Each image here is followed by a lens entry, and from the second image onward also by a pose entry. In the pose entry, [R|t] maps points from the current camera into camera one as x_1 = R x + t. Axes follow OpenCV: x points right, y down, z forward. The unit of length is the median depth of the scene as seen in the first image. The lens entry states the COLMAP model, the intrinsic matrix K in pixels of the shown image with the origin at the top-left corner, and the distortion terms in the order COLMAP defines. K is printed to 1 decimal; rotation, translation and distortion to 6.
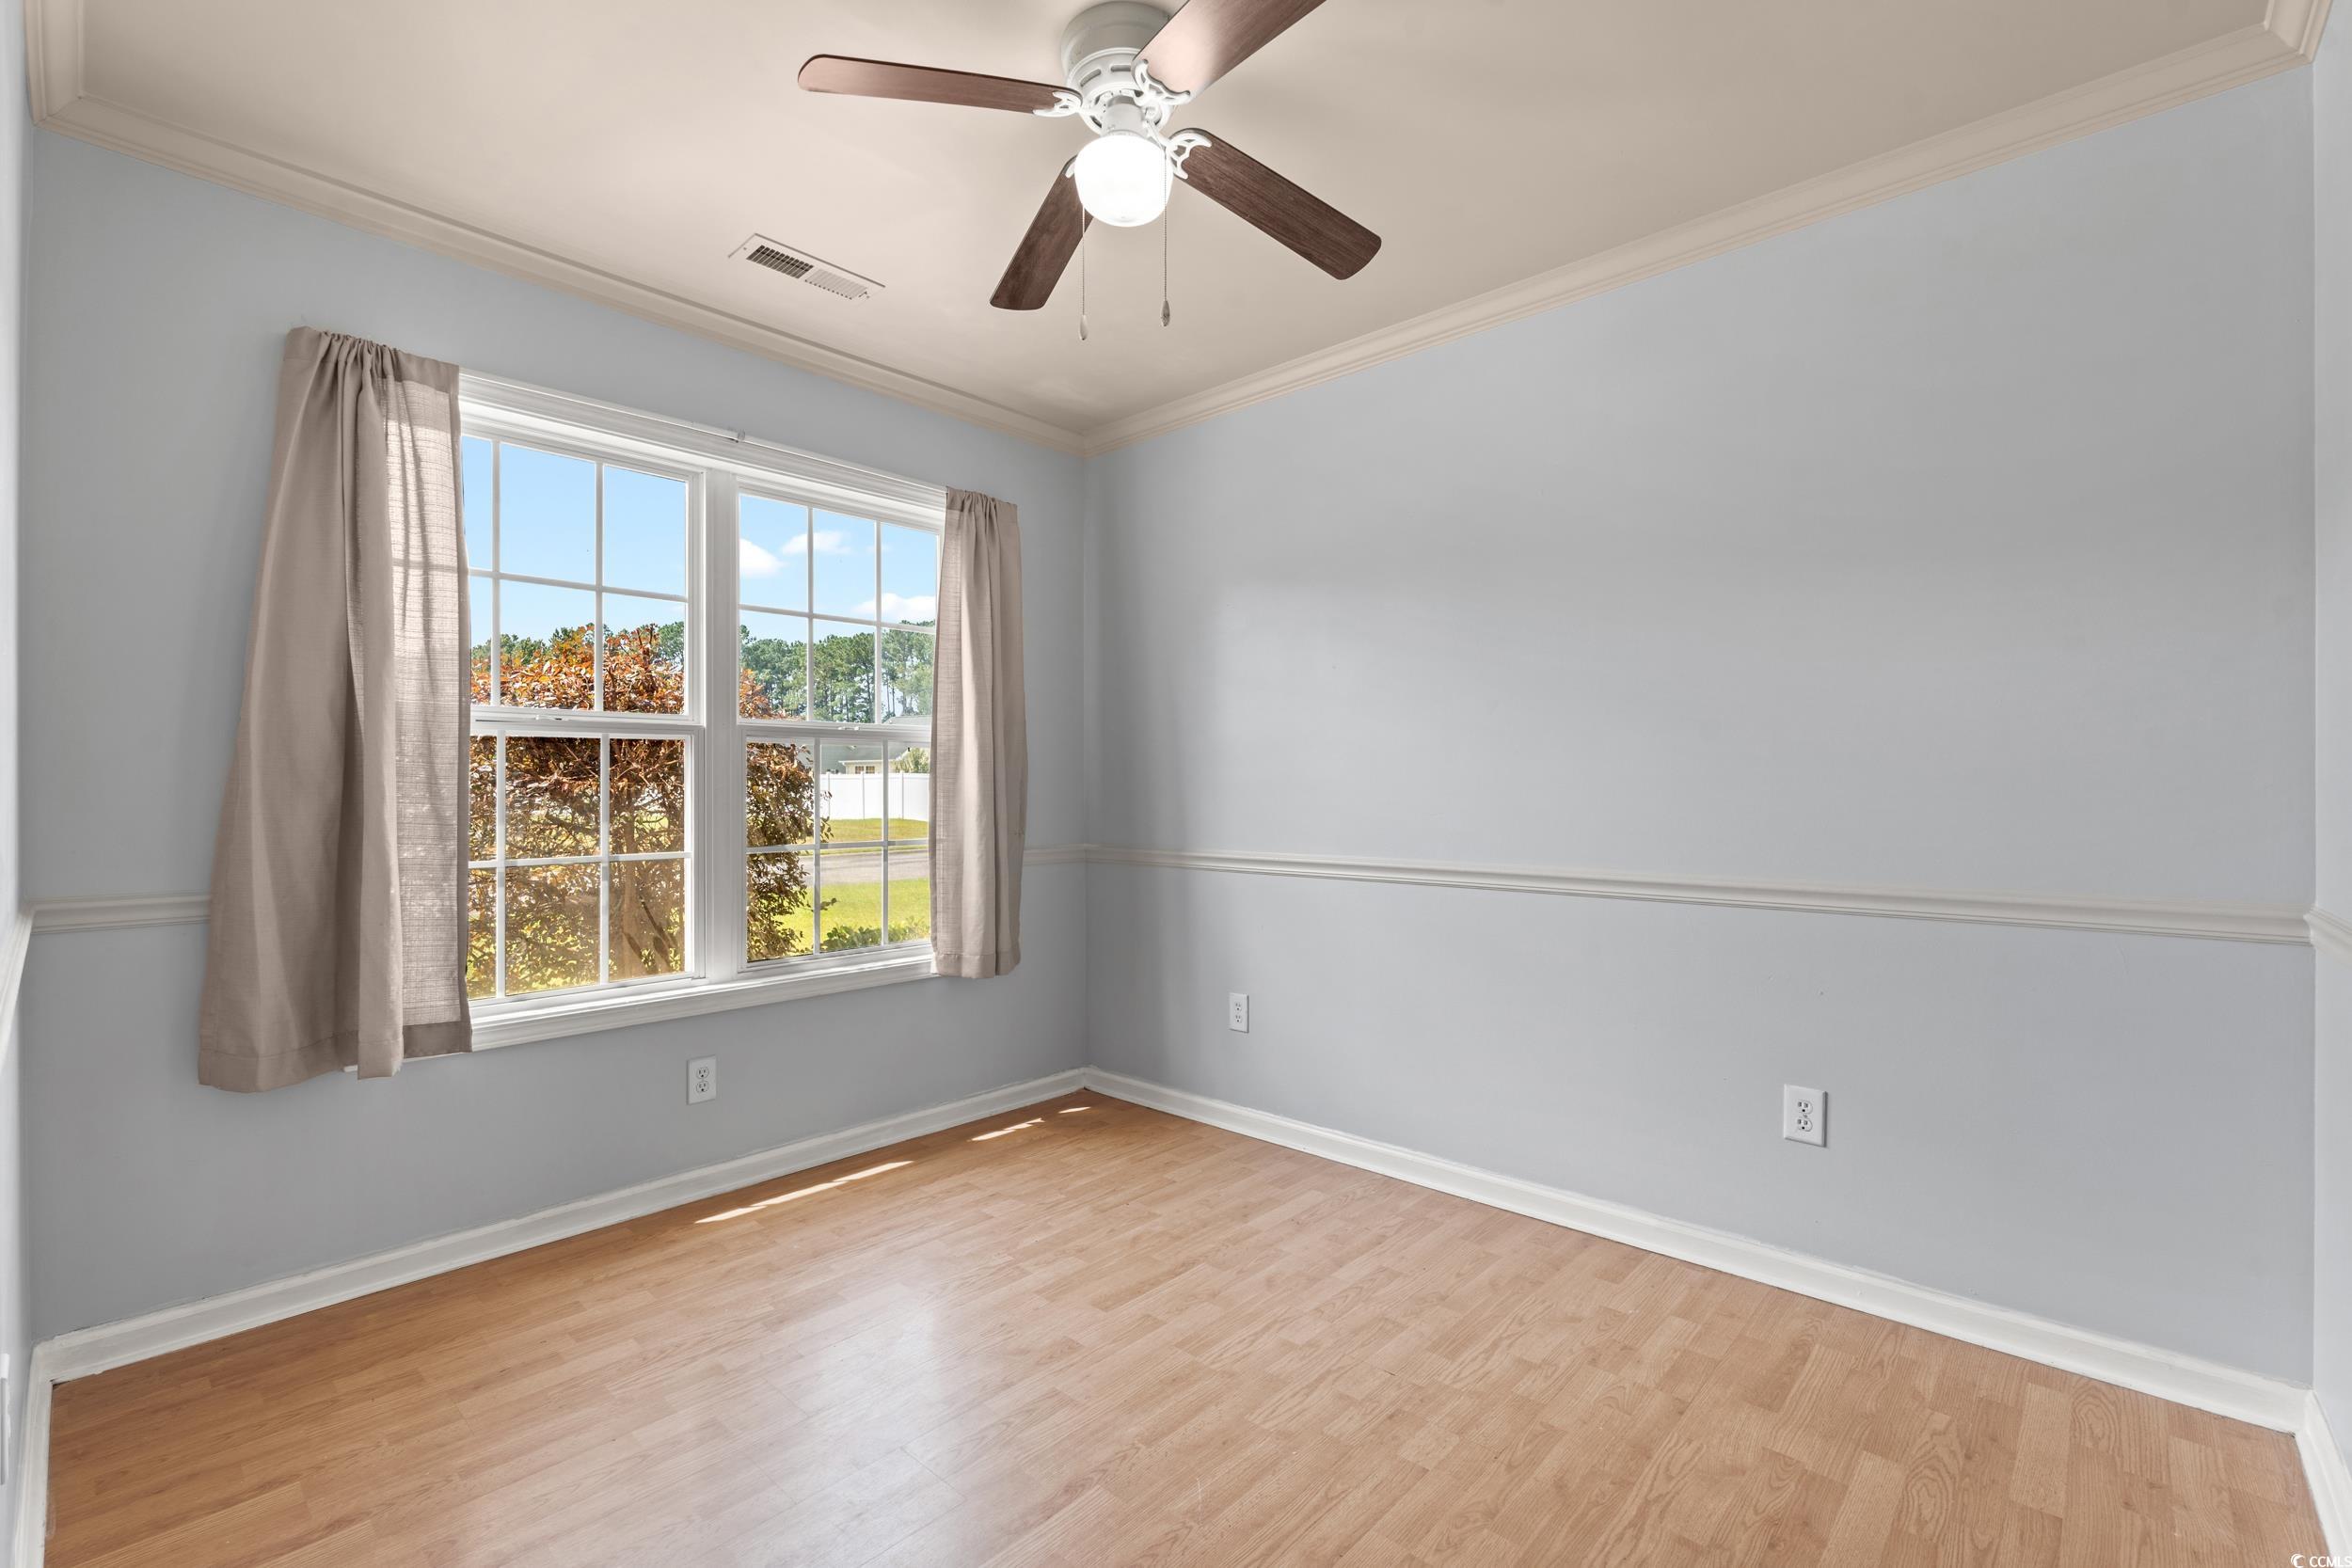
lens RADIAL K [[1024.6, 0, 1175.0], [0, 1024.6, 787.8], [0, 0, 1]] dist [-0.002596, -0.000193]
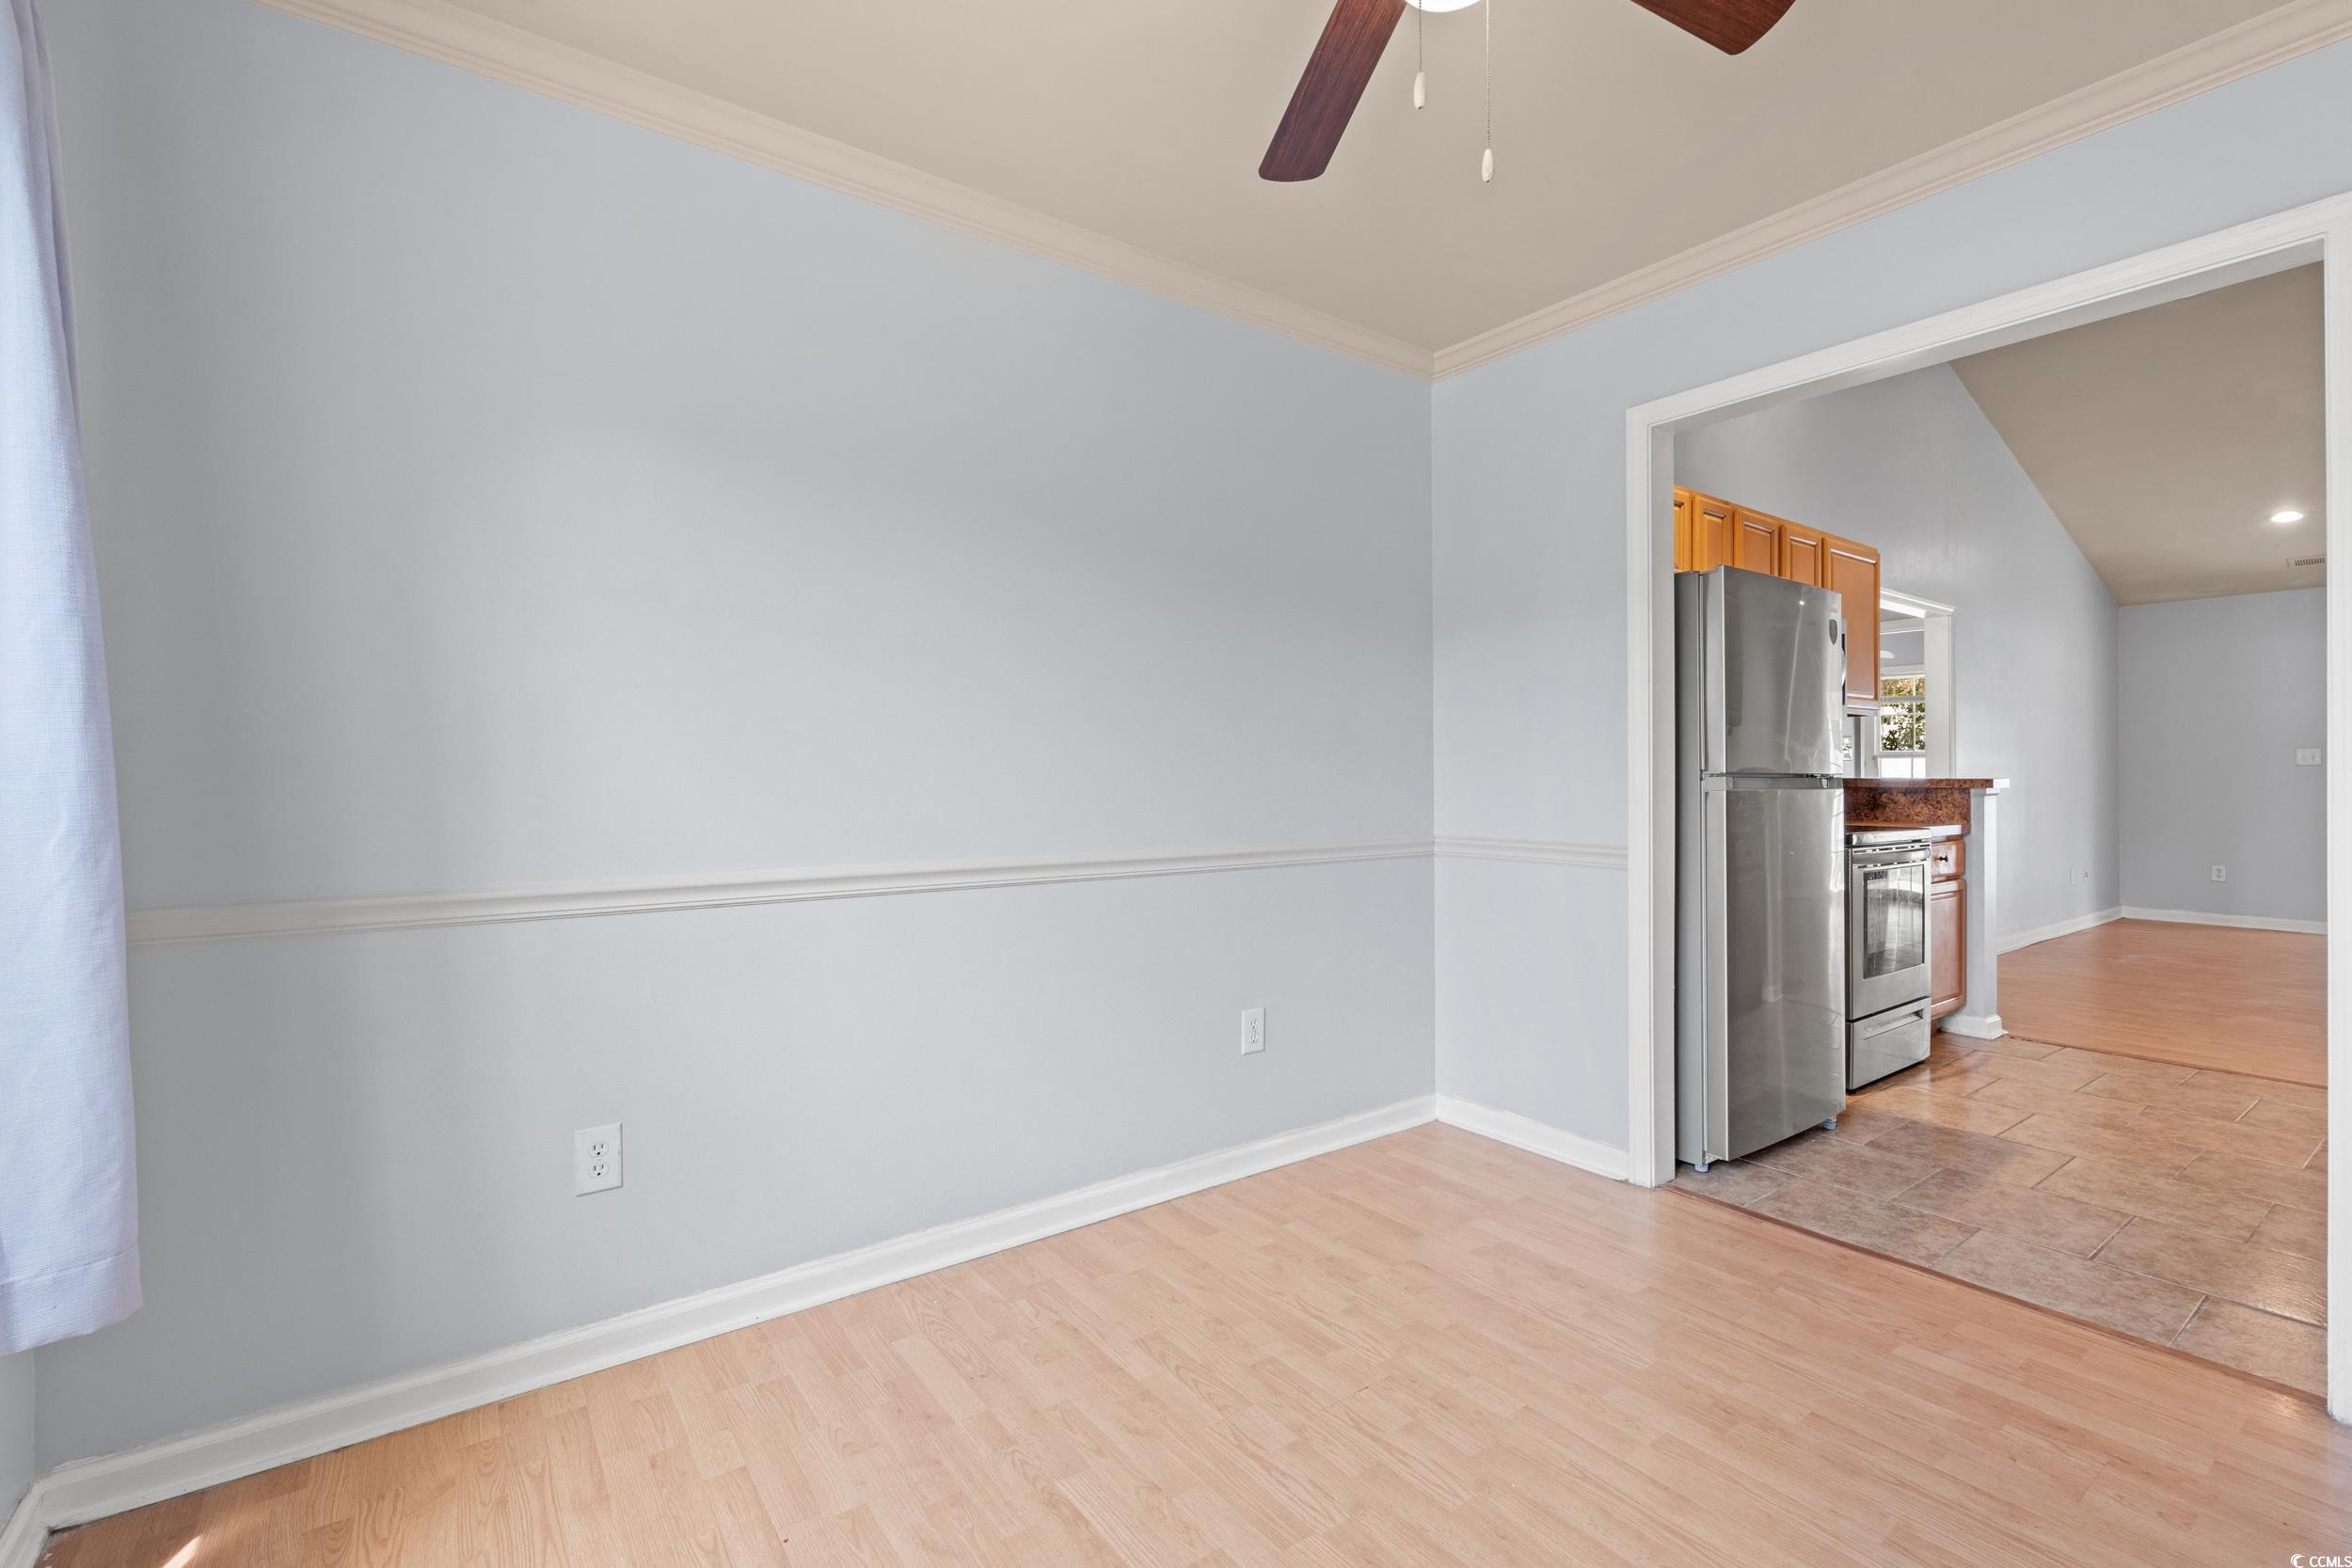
lens RADIAL K [[1037.5, 0, 1162.4], [0, 1037.5, 770.6], [0, 0, 1]] dist [-0.002178, -0.000305]
pose [[0.204553, 0.003949, 0.978847, -0.639166], [-0.000457, 0.999992, -0.003939, 0.004456], [-0.978855, 0.000358, 0.204553, 0.821984]]
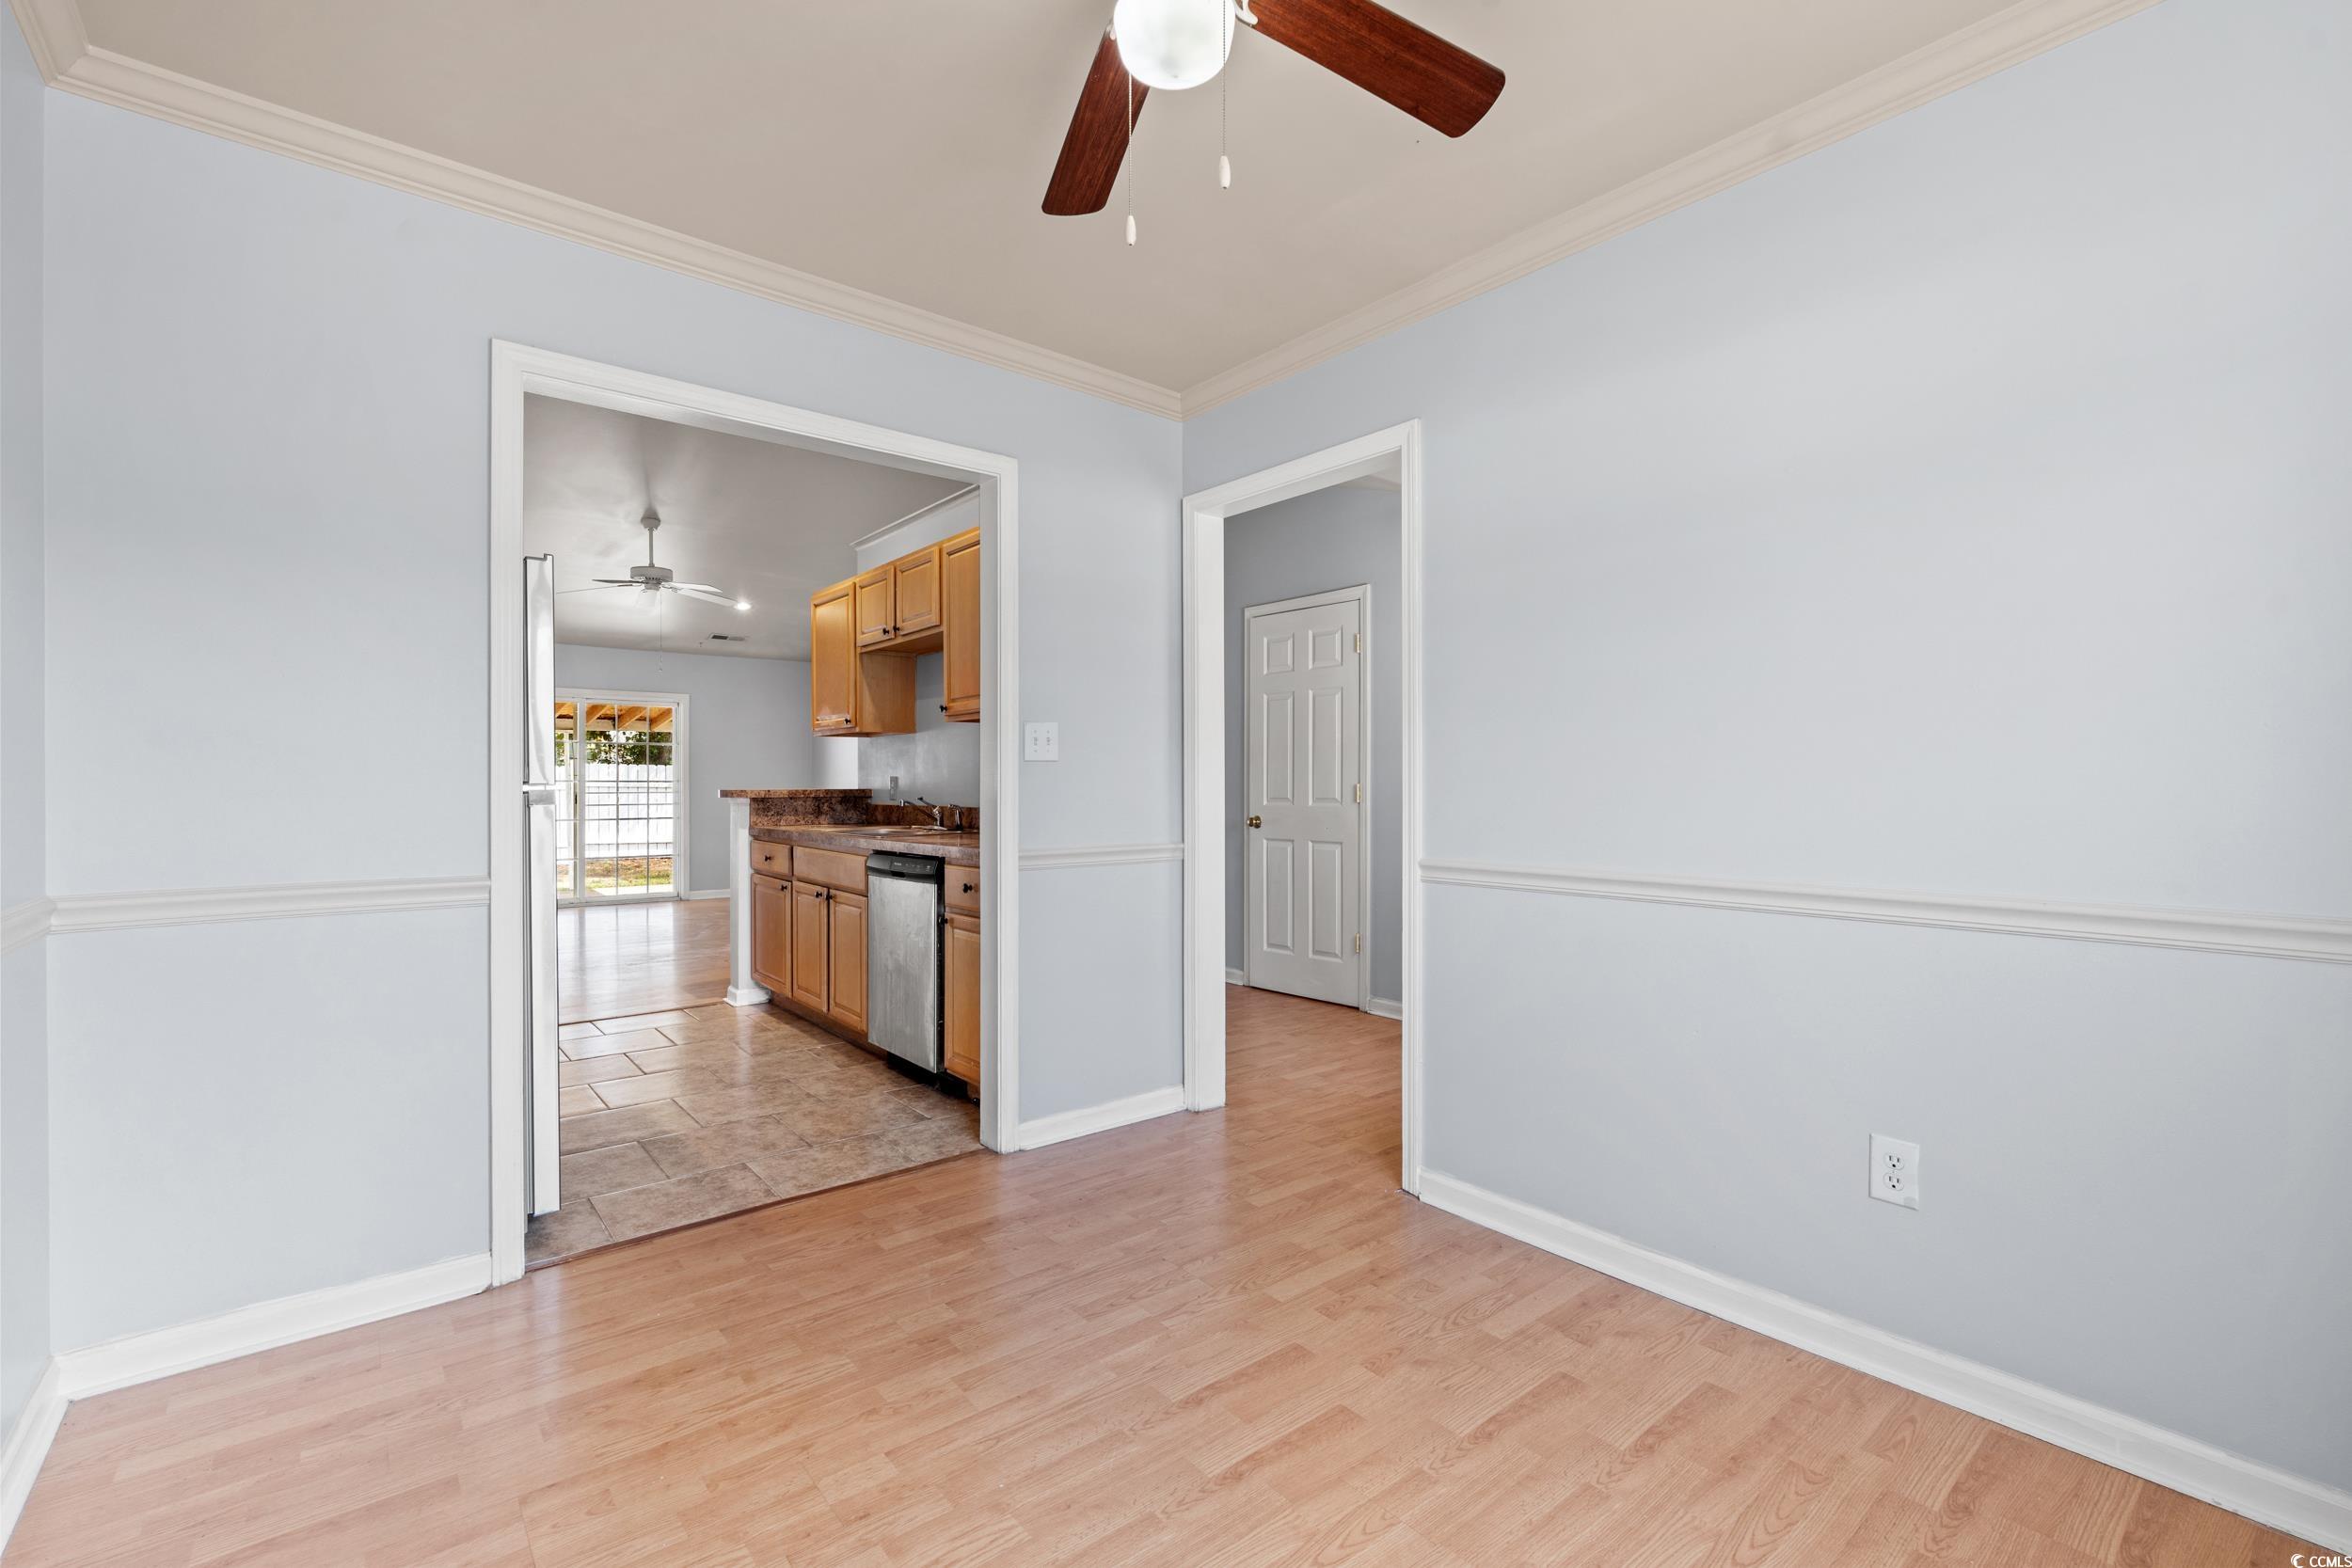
lens RADIAL K [[1024.6, 0, 1175.0], [0, 1024.6, 787.8], [0, 0, 1]] dist [-0.002596, -0.000193]
pose [[-0.990560, 0.001705, 0.137072, -0.126610], [0.001986, 0.999996, 0.001908, 0.003879], [-0.137068, 0.002163, -0.990559, 1.403146]]
